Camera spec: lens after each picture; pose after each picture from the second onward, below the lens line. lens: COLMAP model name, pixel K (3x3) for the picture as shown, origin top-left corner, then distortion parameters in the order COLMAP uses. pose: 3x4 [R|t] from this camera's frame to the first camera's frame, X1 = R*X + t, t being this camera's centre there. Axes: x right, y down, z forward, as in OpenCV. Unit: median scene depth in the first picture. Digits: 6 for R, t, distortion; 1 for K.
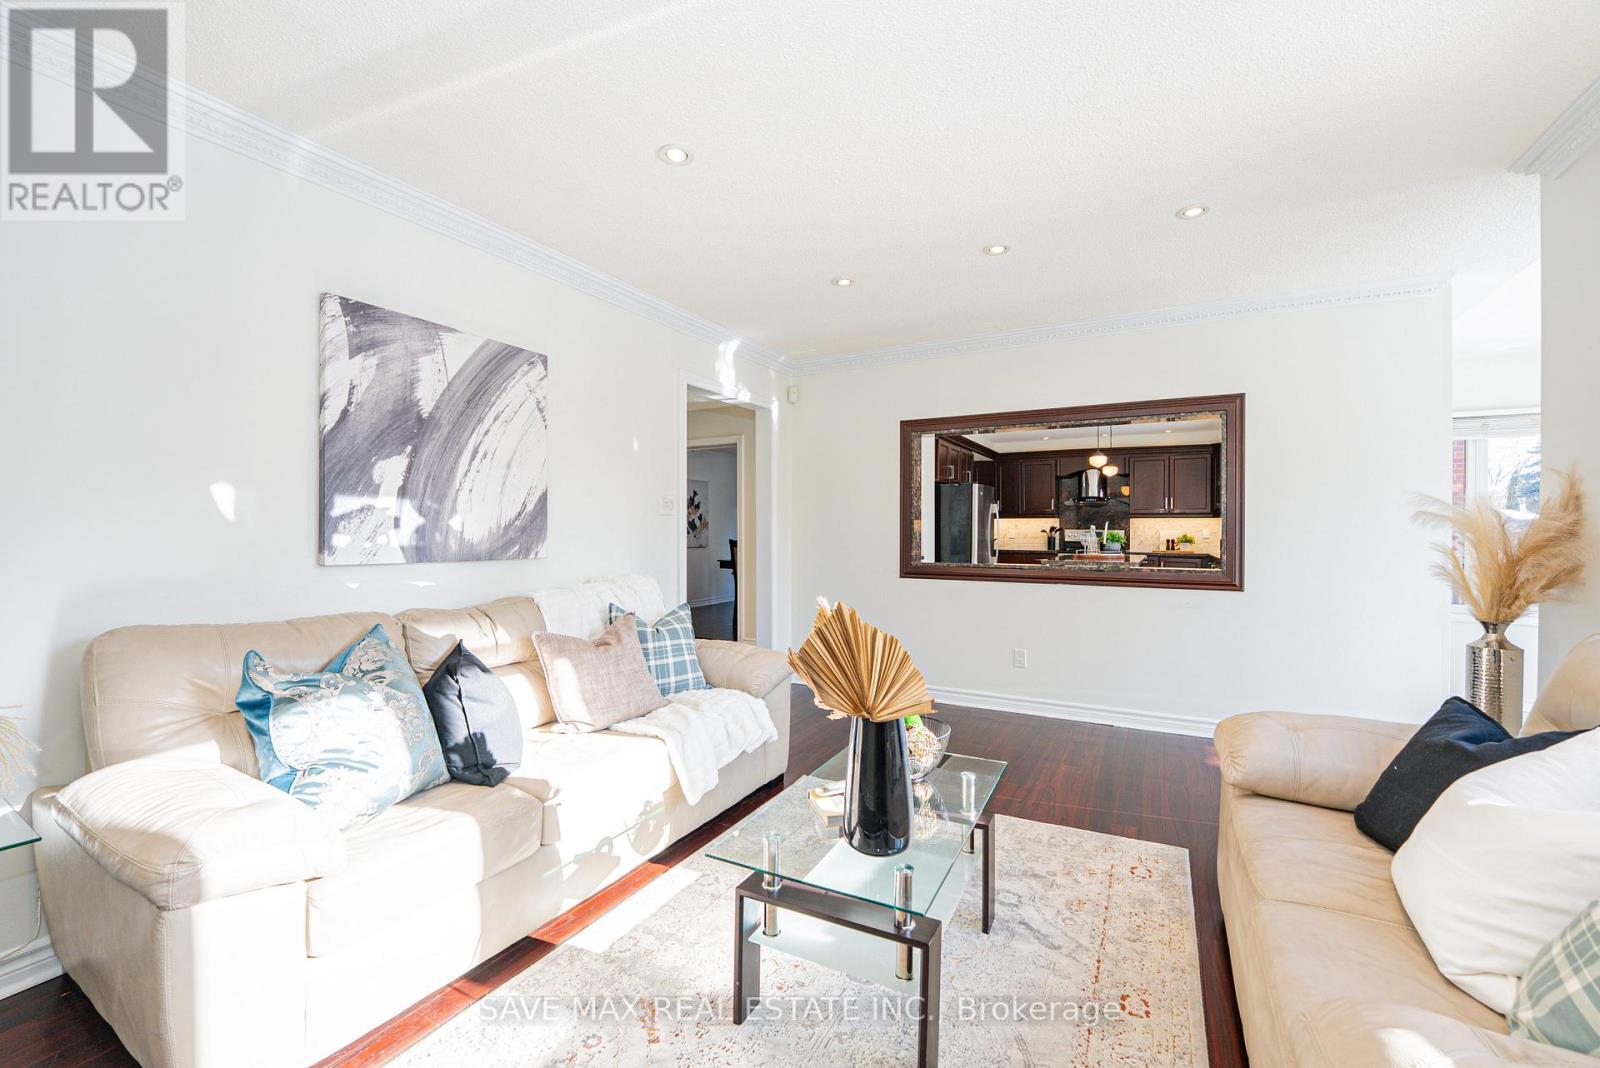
lens RADIAL K [[650.1, 0, 800.6], [0, 650.1, 533.4], [0, 0, 1]] dist [-0.025636, 0.000293]
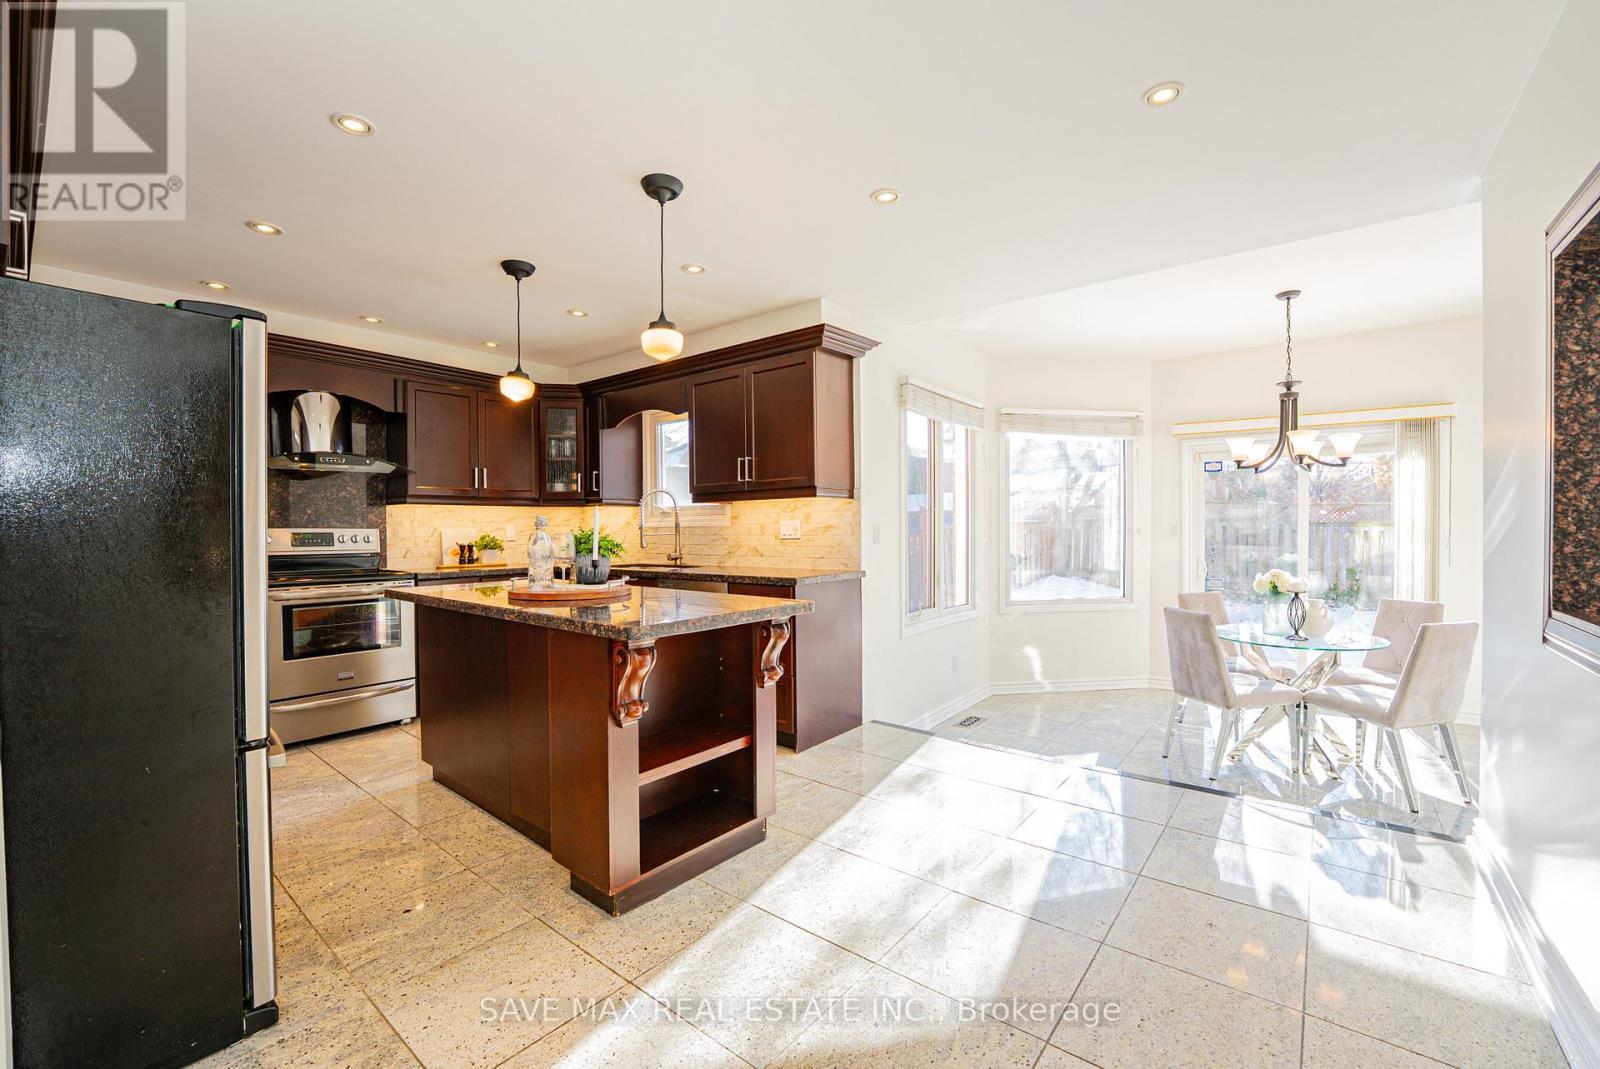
lens RADIAL K [[650.1, 0, 799.4], [0, 650.1, 532.8], [0, 0, 1]] dist [-0.025636, 0.000293]
pose [[0.181388, -0.016913, 0.983266, 0.081014], [0.015959, 0.999771, 0.014252, -0.004148], [-0.983282, 0.013107, 0.181616, 0.618821]]
